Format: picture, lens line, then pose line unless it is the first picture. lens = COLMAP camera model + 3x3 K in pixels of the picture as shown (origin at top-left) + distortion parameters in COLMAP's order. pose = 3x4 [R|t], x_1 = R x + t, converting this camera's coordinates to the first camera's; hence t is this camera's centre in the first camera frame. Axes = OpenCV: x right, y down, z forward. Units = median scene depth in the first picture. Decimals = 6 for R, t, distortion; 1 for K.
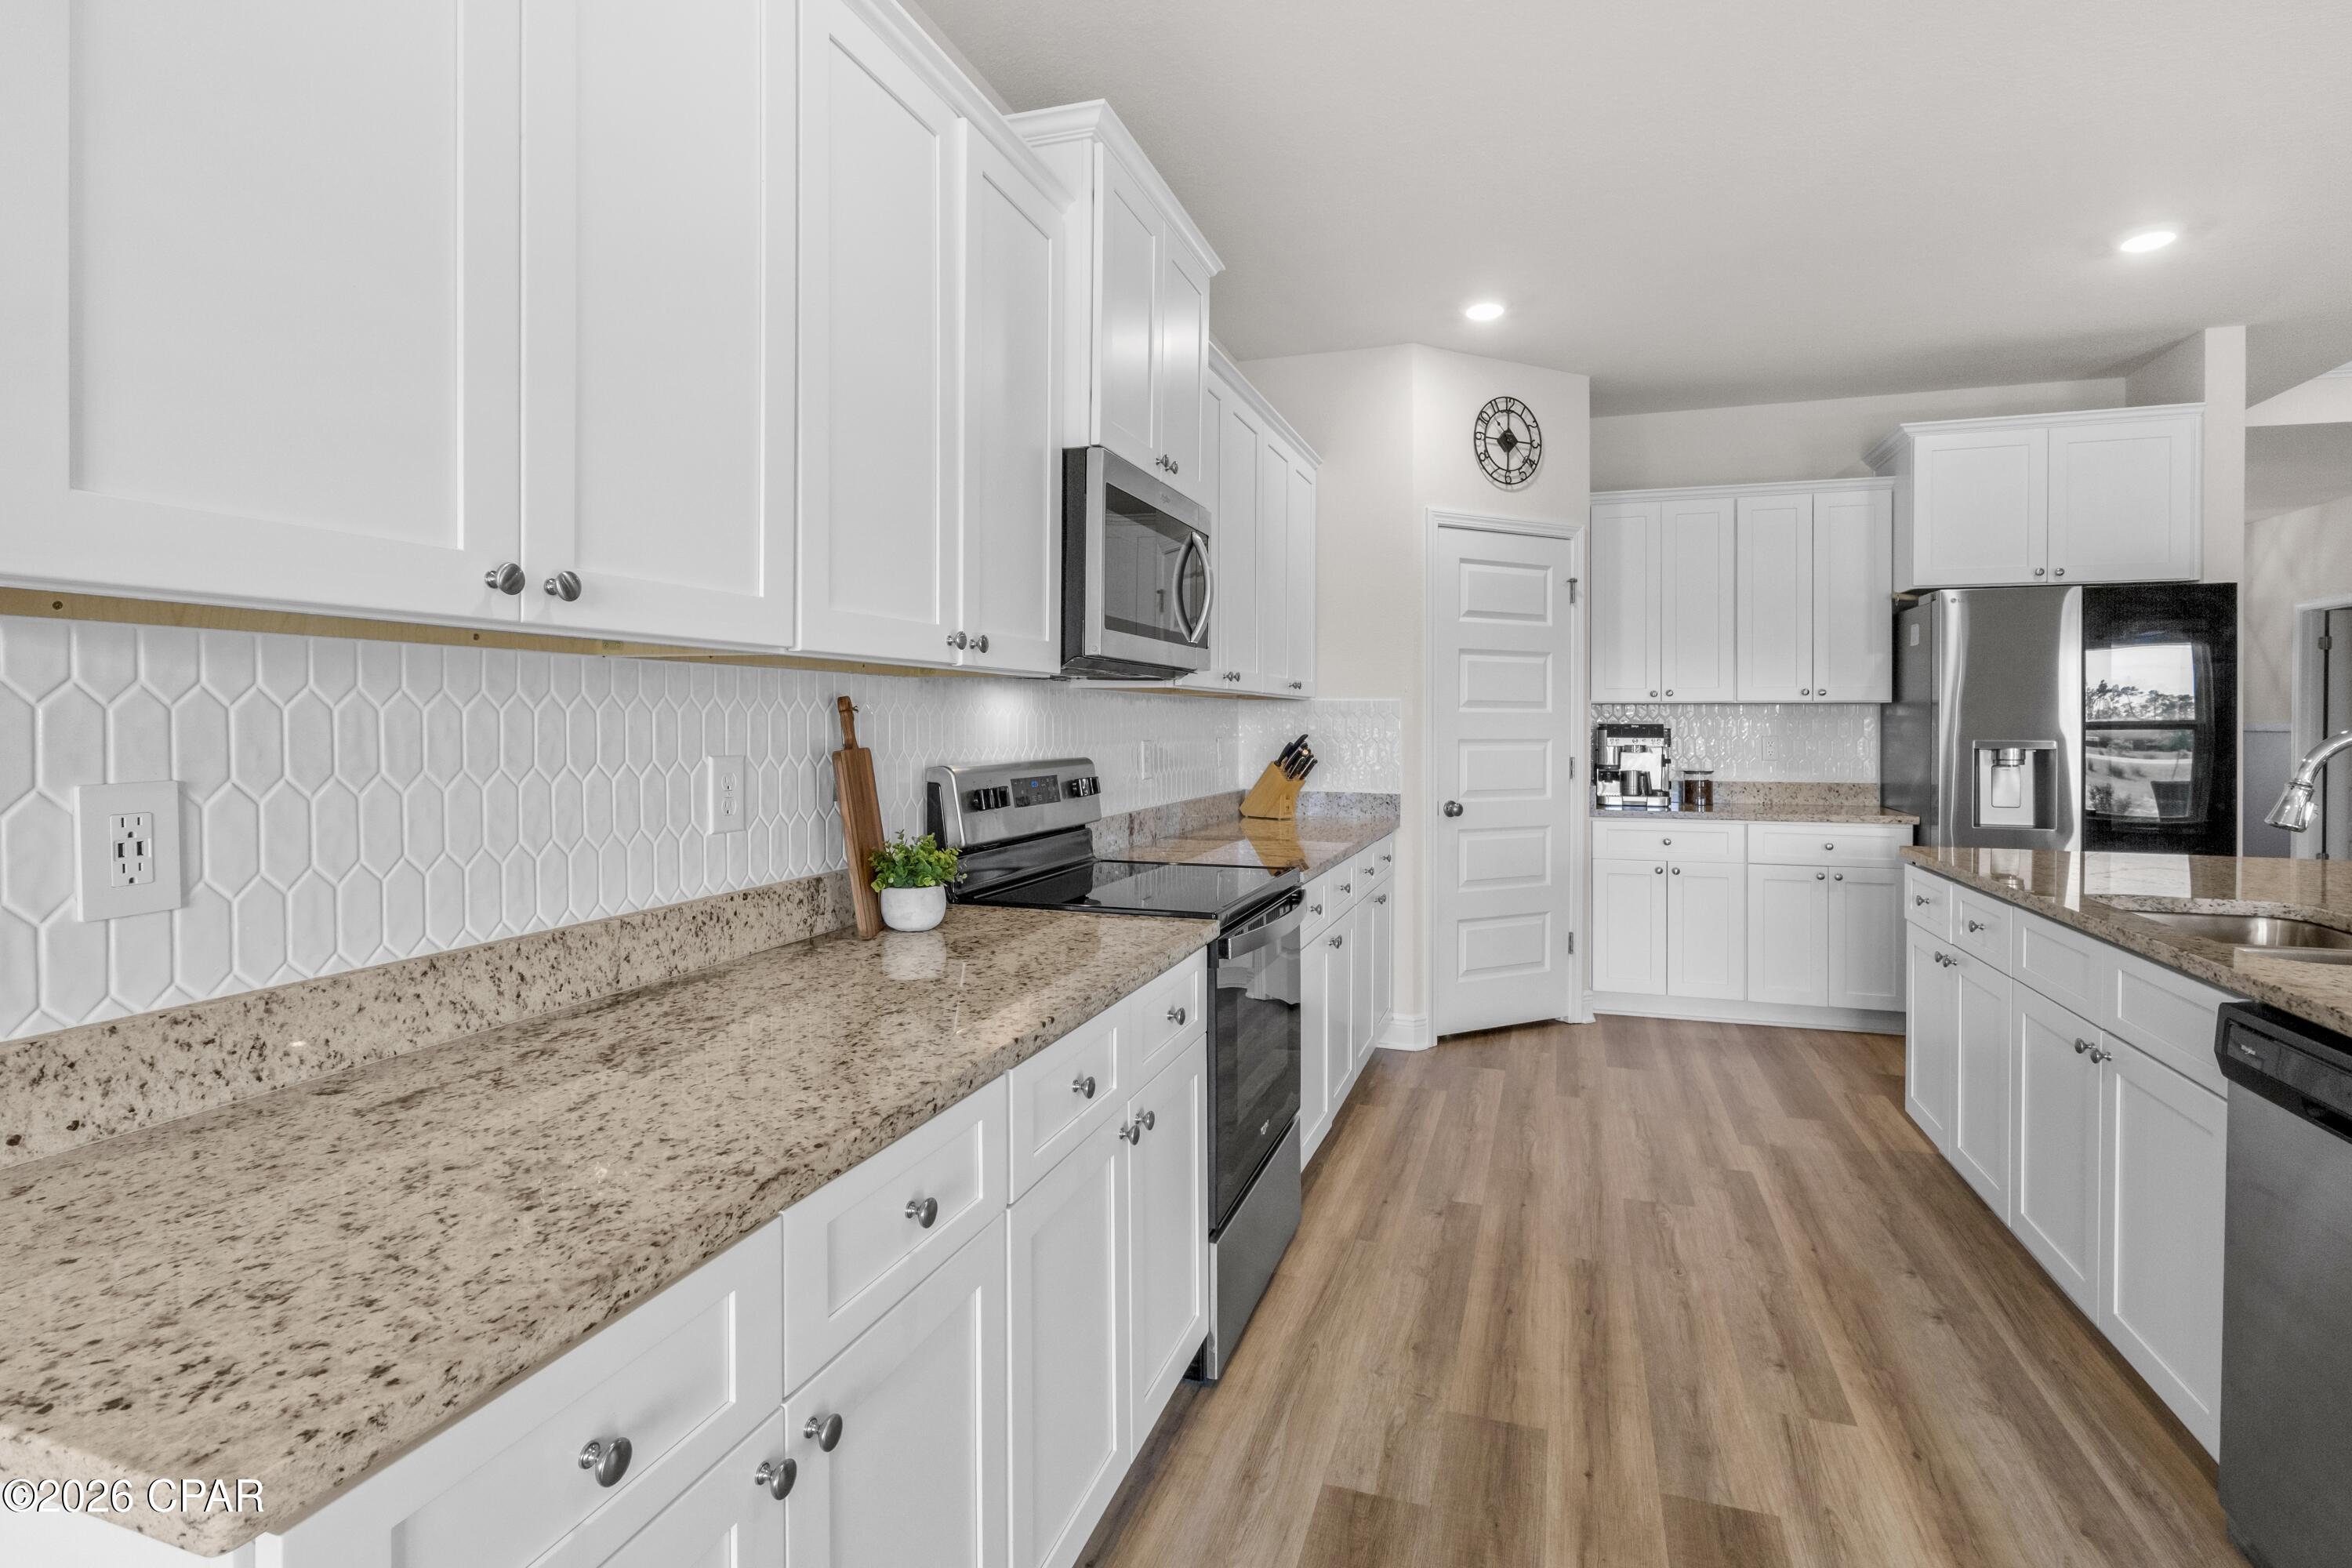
lens RADIAL K [[1145.3, 0, 1177.8], [0, 1145.3, 727.2], [0, 0, 1]] dist [-0.003042, 0.000234]
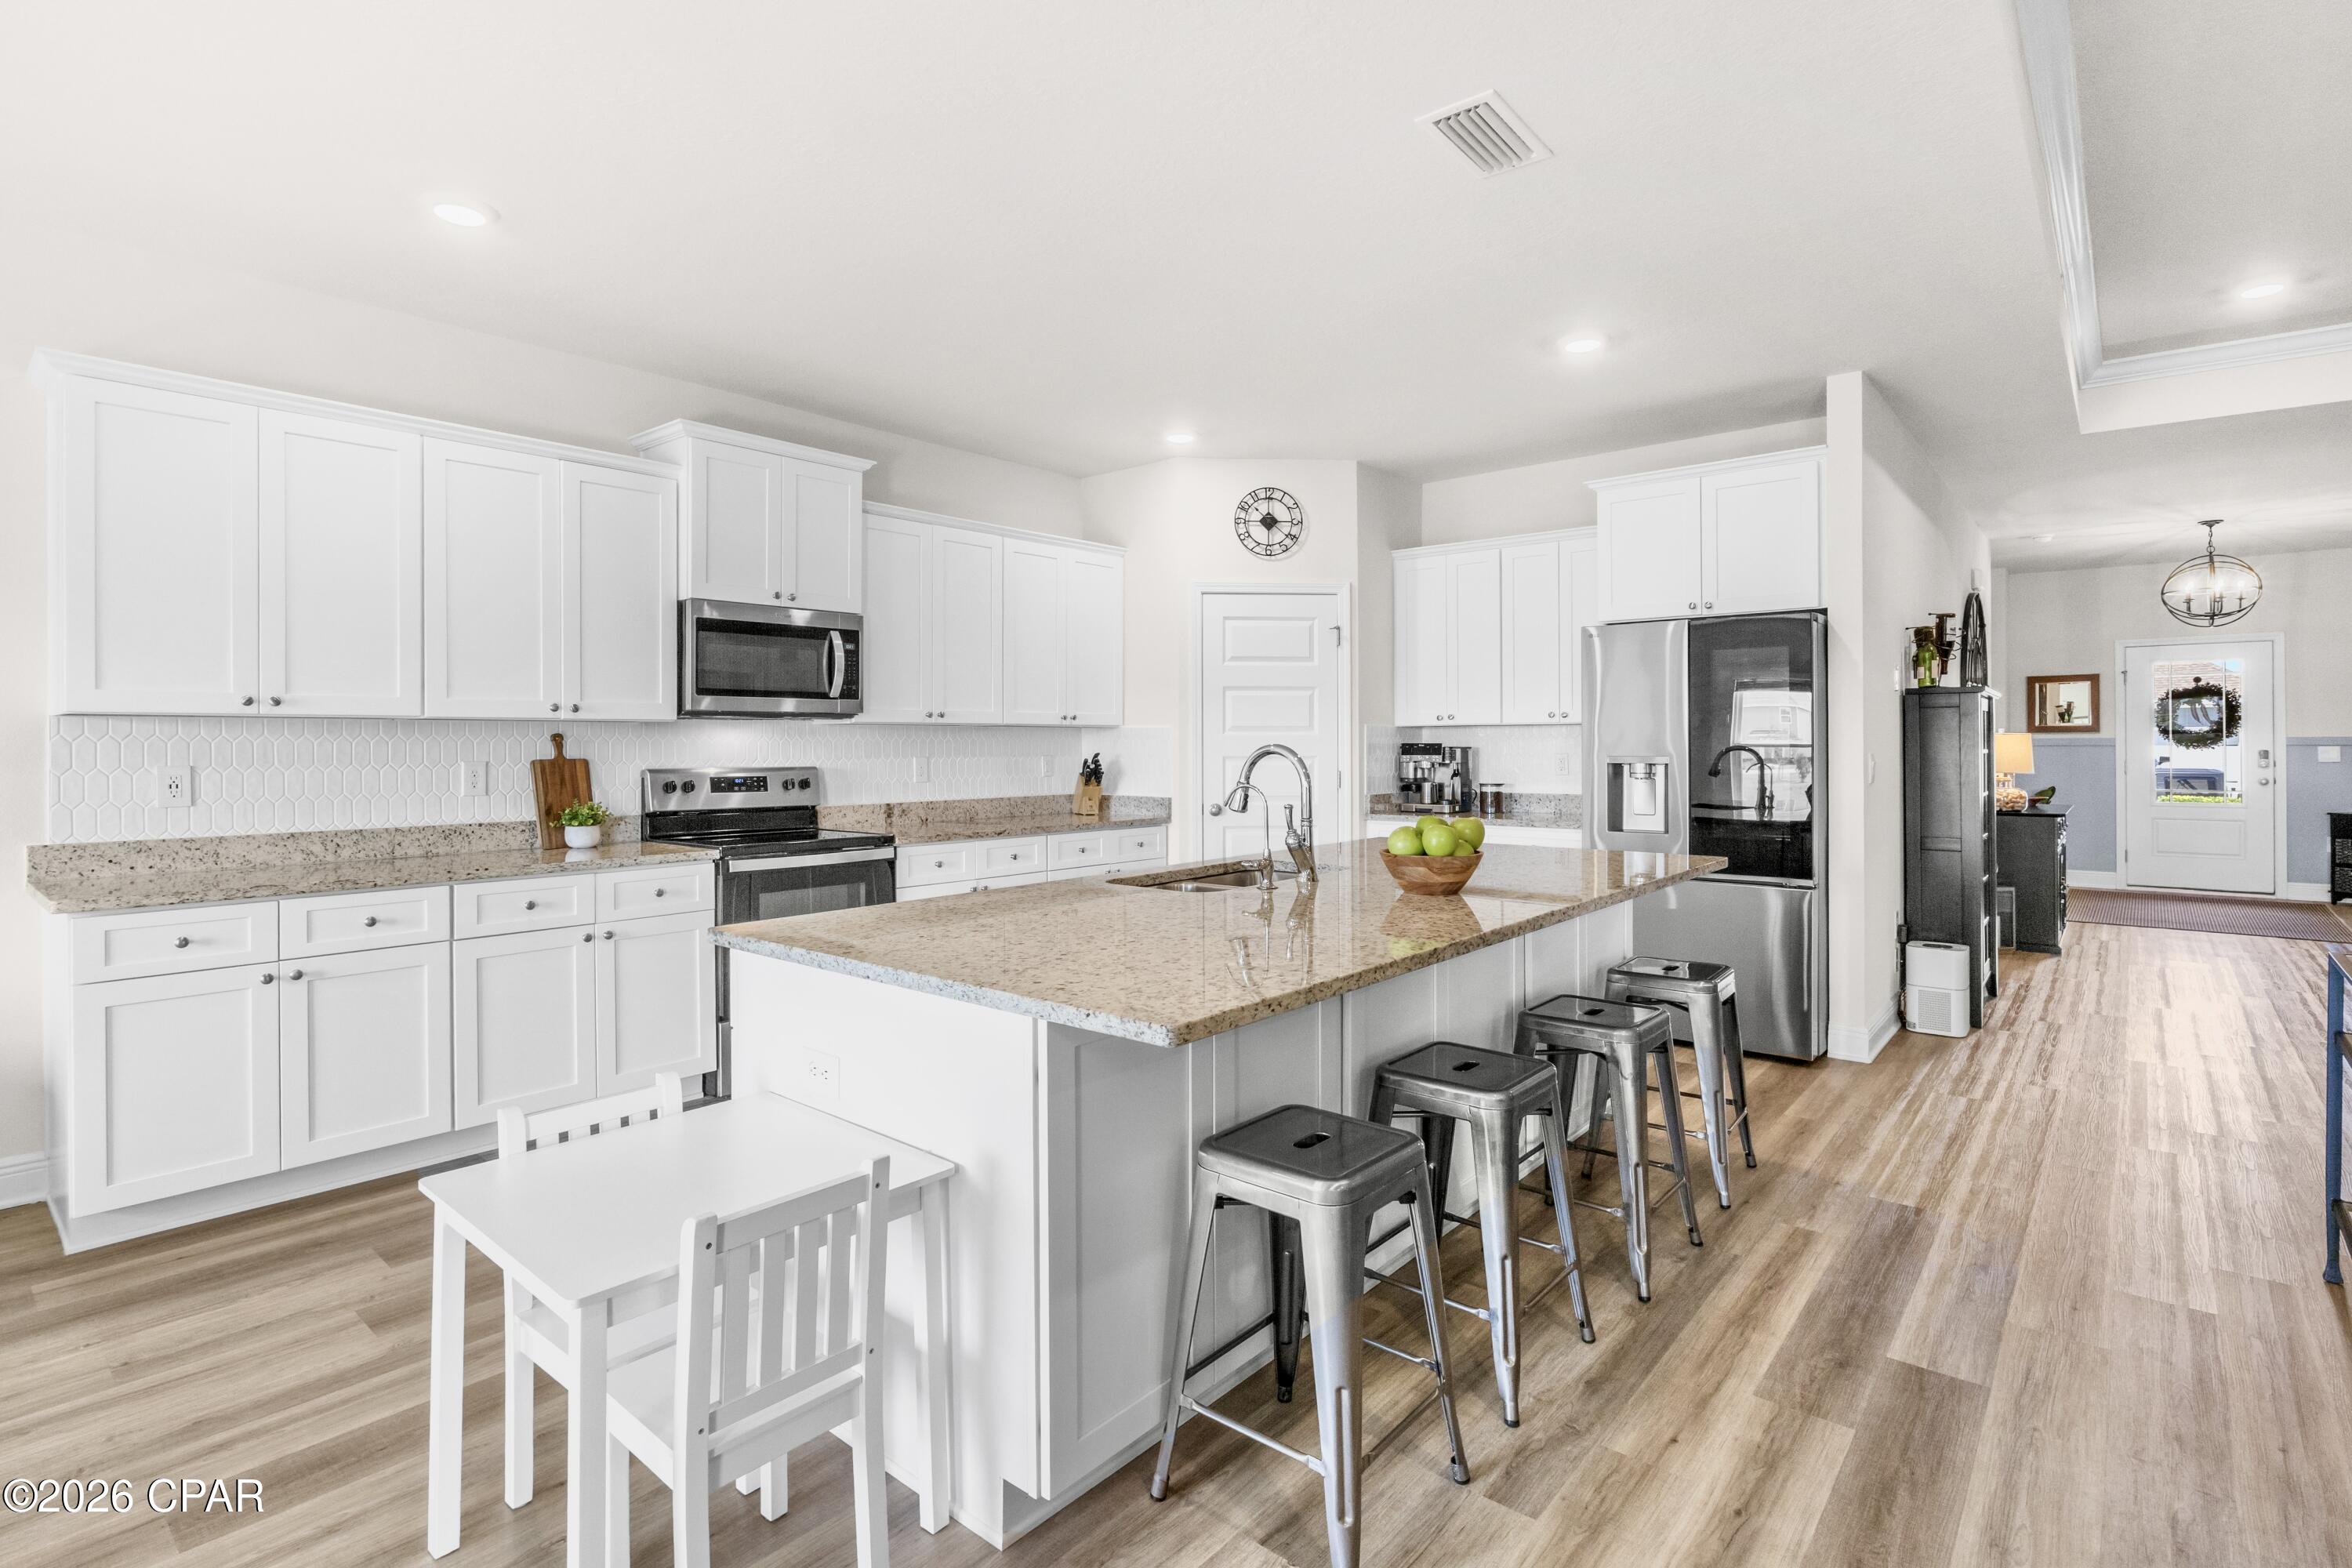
lens RADIAL K [[1129.1, 0, 1178.0], [0, 1129.1, 732.7], [0, 0, 1]] dist [-0.012068, 0.000522]
pose [[0.926720, -0.008624, -0.375655, 0.916905], [0.003430, 0.999889, -0.014493, 0.003191], [0.375738, 0.012142, 0.926646, -0.273596]]
